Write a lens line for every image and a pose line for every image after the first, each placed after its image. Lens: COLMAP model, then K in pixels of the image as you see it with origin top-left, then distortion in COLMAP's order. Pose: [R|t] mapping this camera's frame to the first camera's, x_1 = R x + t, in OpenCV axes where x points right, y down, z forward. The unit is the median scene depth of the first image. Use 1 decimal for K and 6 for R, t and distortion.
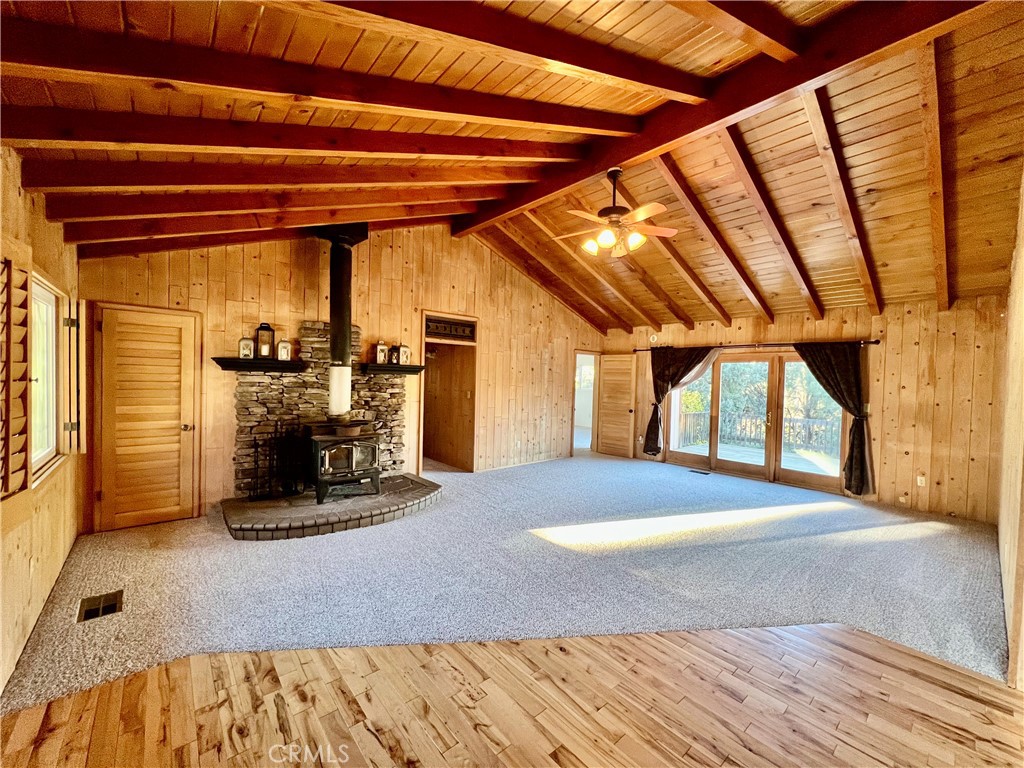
lens RADIAL K [[414.5, 0, 511.2], [0, 414.5, 387.8], [0, 0, 1]] dist [-0.000293, -0.000031]
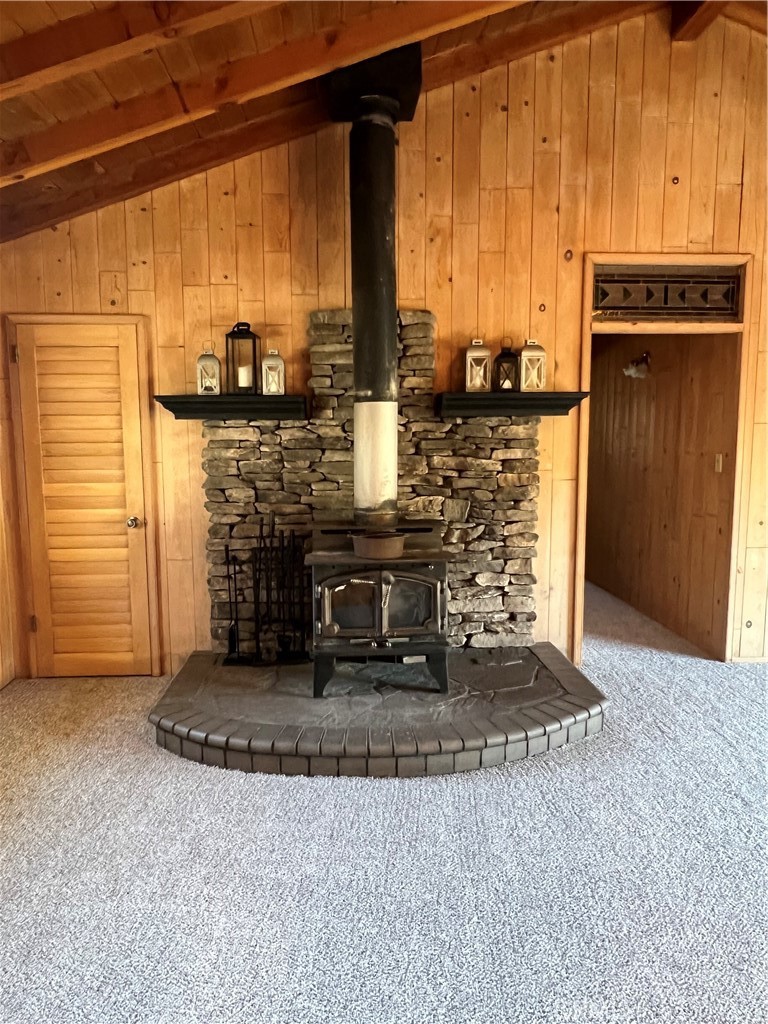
lens RADIAL K [[669.1, 0, 384.9], [0, 669.1, 508.0], [0, 0, 1]] dist [0.004106, -0.004892]
pose [[0.787525, 0.039250, -0.615032, 0.053732], [0.013355, 0.996649, 0.080704, 0.005600], [0.616138, -0.071770, 0.784361, 0.430595]]
